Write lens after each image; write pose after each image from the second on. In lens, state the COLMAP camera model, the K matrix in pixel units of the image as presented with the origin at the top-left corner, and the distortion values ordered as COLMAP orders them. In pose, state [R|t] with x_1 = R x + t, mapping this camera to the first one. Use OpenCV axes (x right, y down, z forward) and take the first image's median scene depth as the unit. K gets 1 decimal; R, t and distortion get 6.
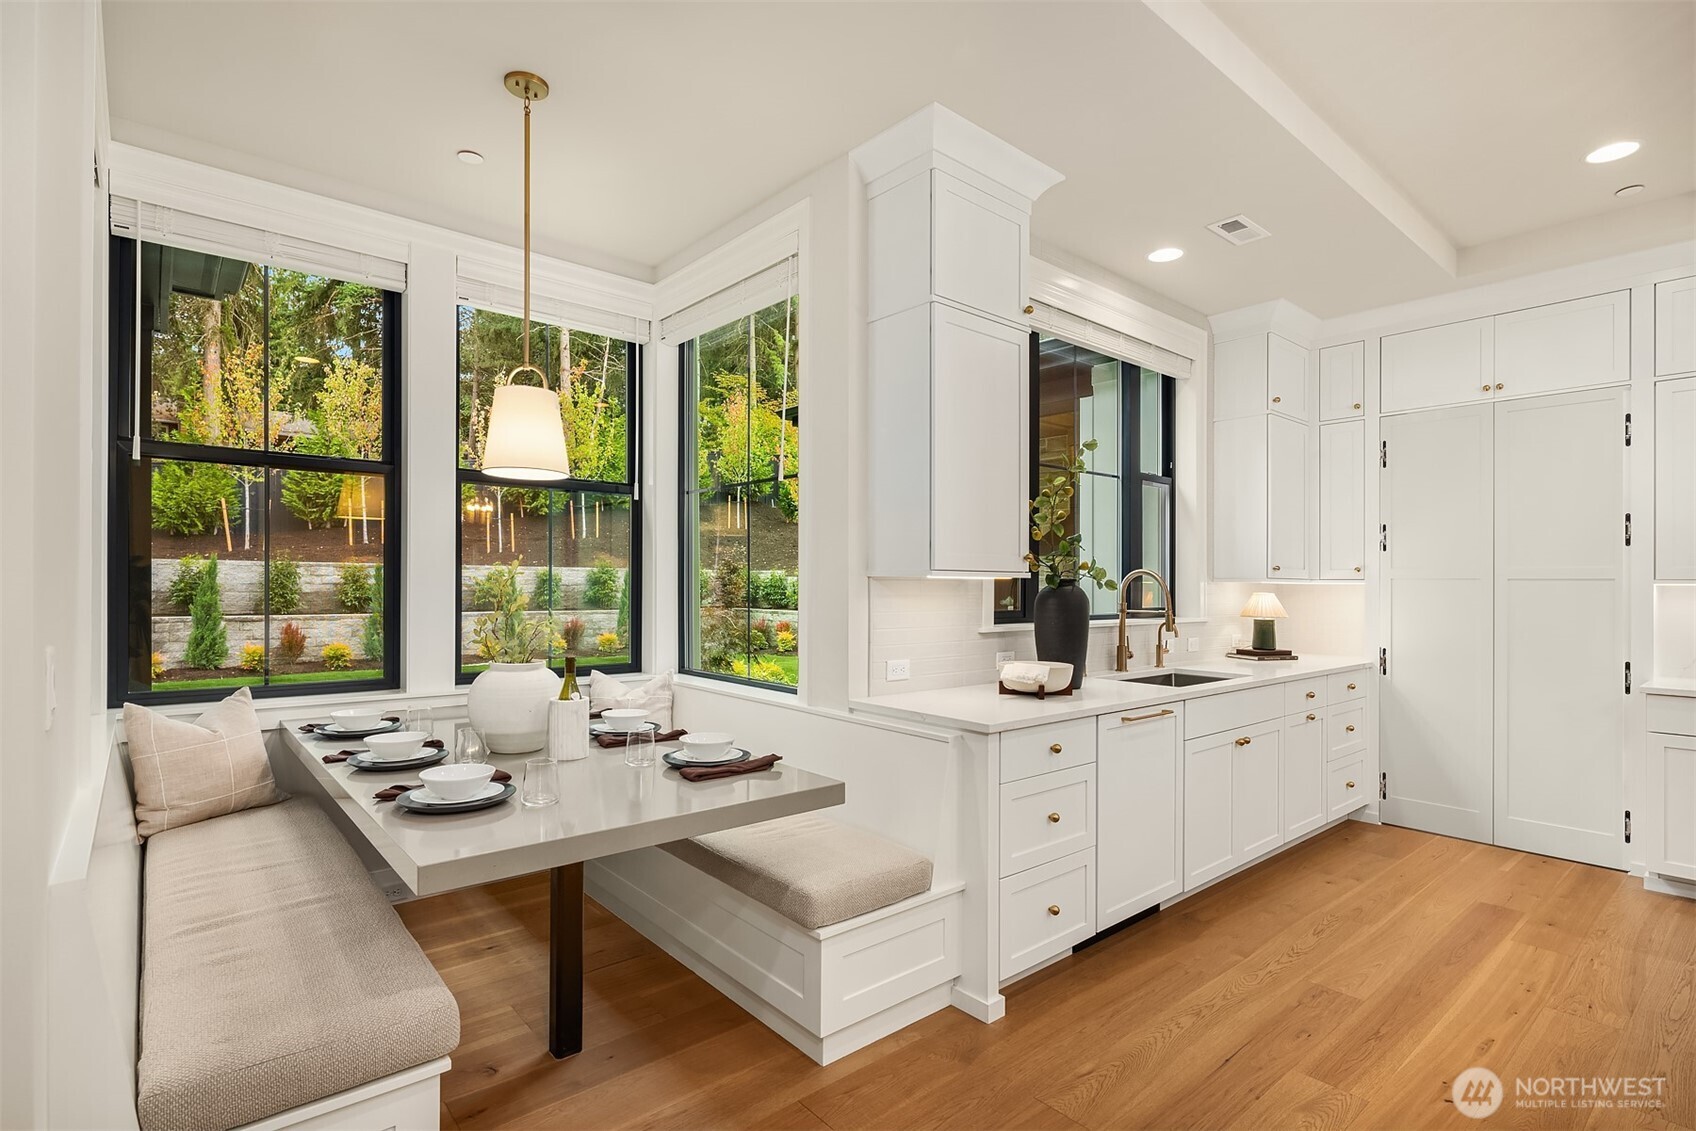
lens RADIAL K [[821.4, 0, 852.6], [0, 821.4, 575.5], [0, 0, 1]] dist [0.003349, -0.001507]
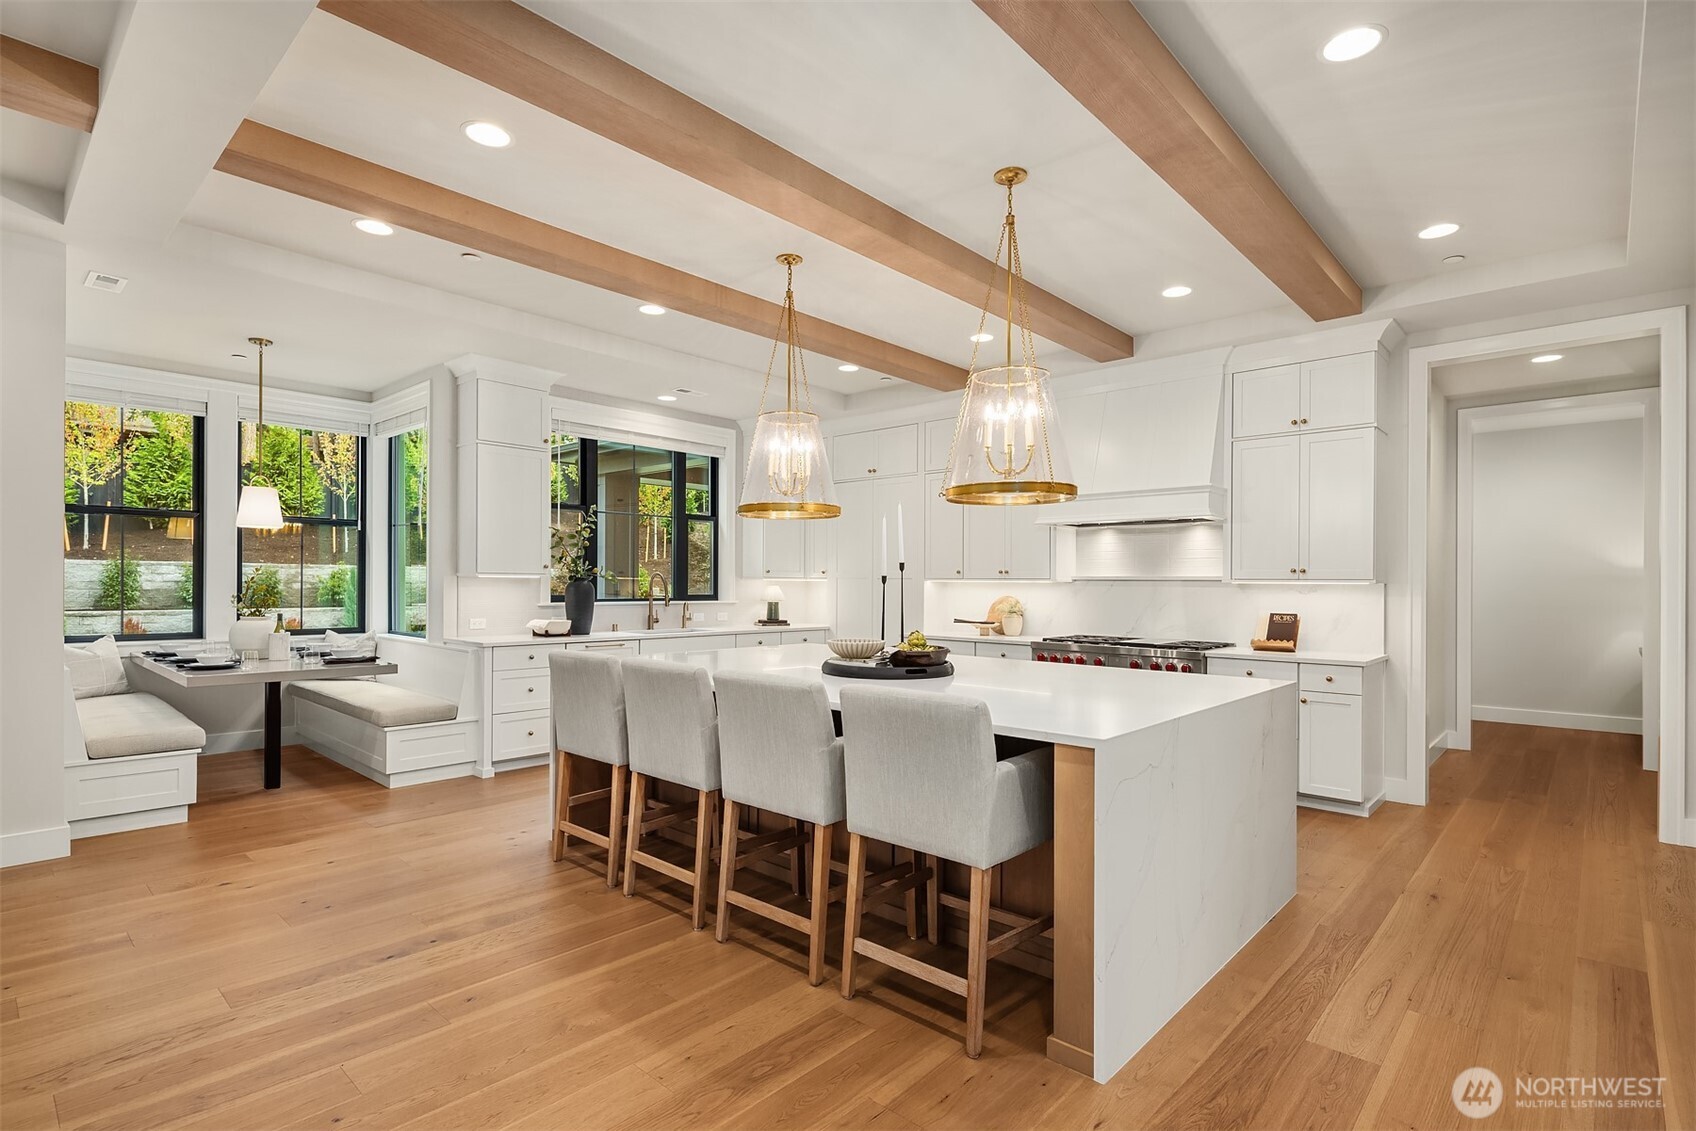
lens RADIAL K [[821.4, 0, 845.3], [0, 821.4, 574.2], [0, 0, 1]] dist [0.003349, -0.001507]
pose [[0.993156, 0.001838, 0.116783, 0.522203], [-0.001816, 0.999998, -0.000294, -0.003205], [-0.116784, 0.000080, 0.993157, -0.782717]]
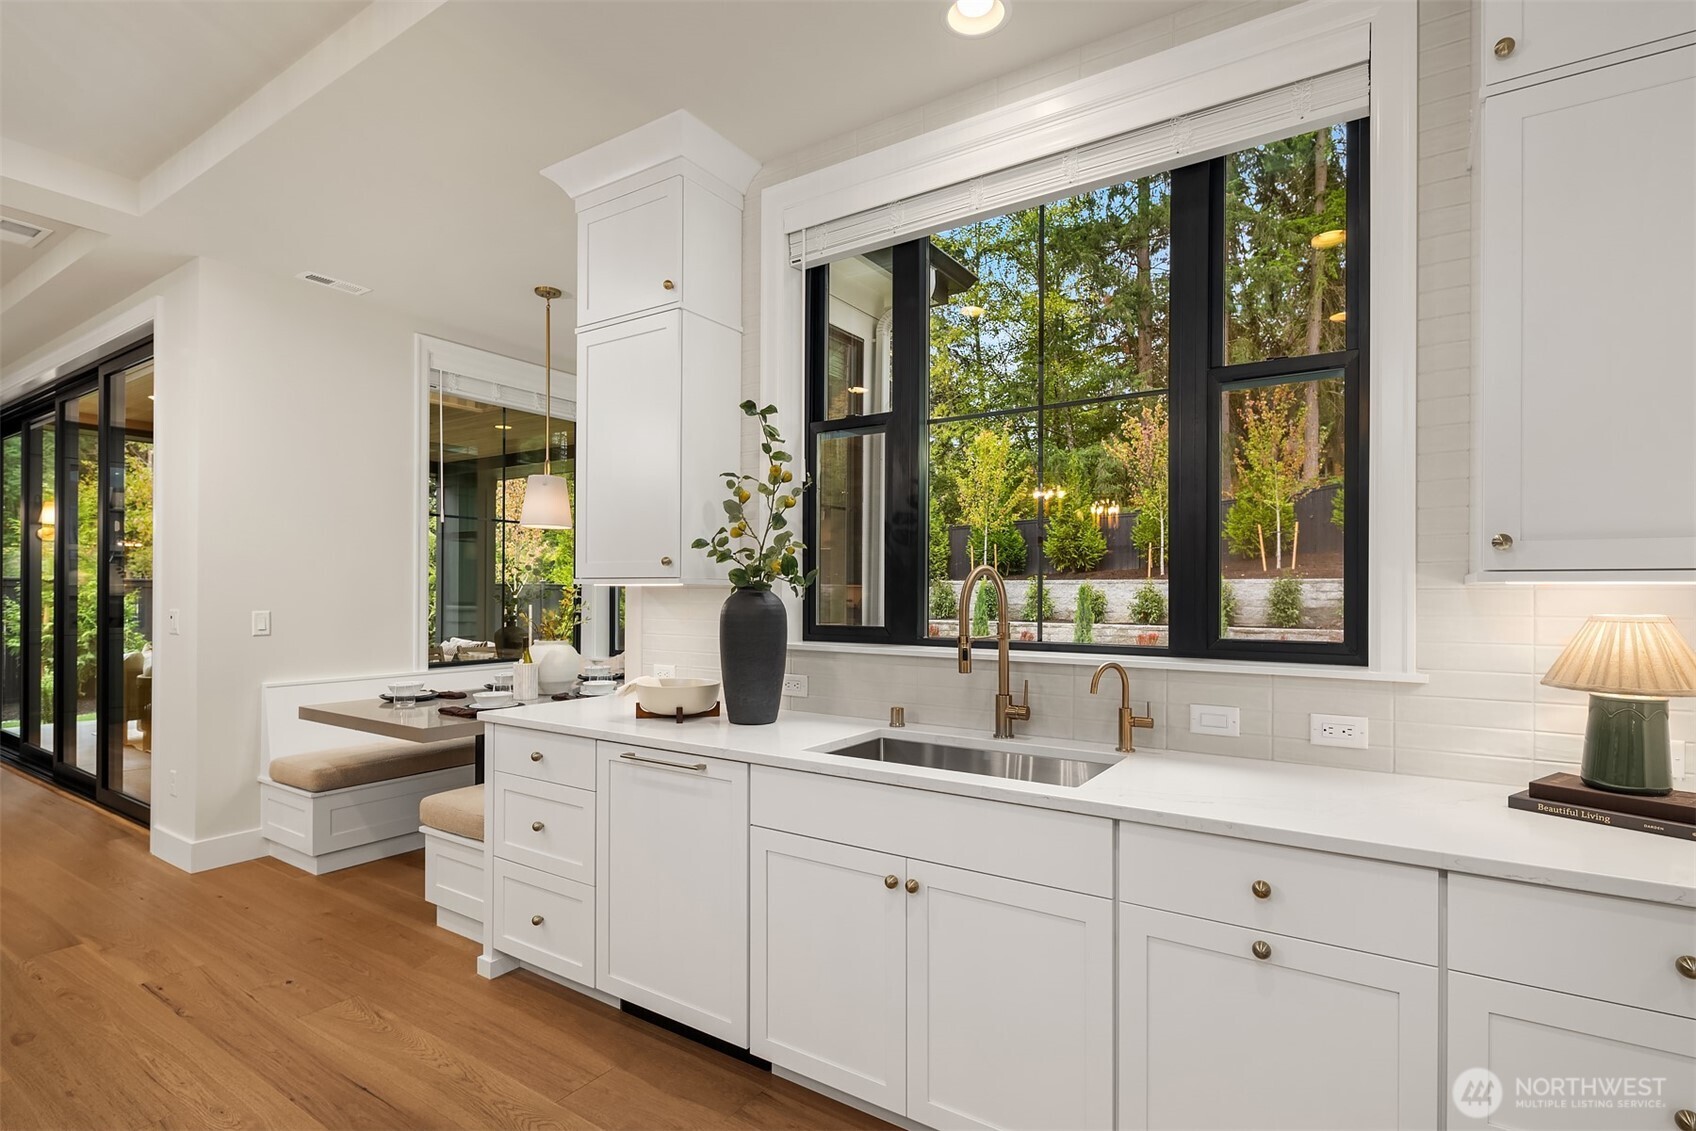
lens RADIAL K [[821.4, 0, 856.2], [0, 821.4, 593.1], [0, 0, 1]] dist [0.003349, -0.001507]
pose [[0.272311, -0.005489, -0.962194, 0.848846], [0.005263, 0.999977, -0.004215, 0.013140], [0.962195, -0.003916, 0.272334, 0.717193]]
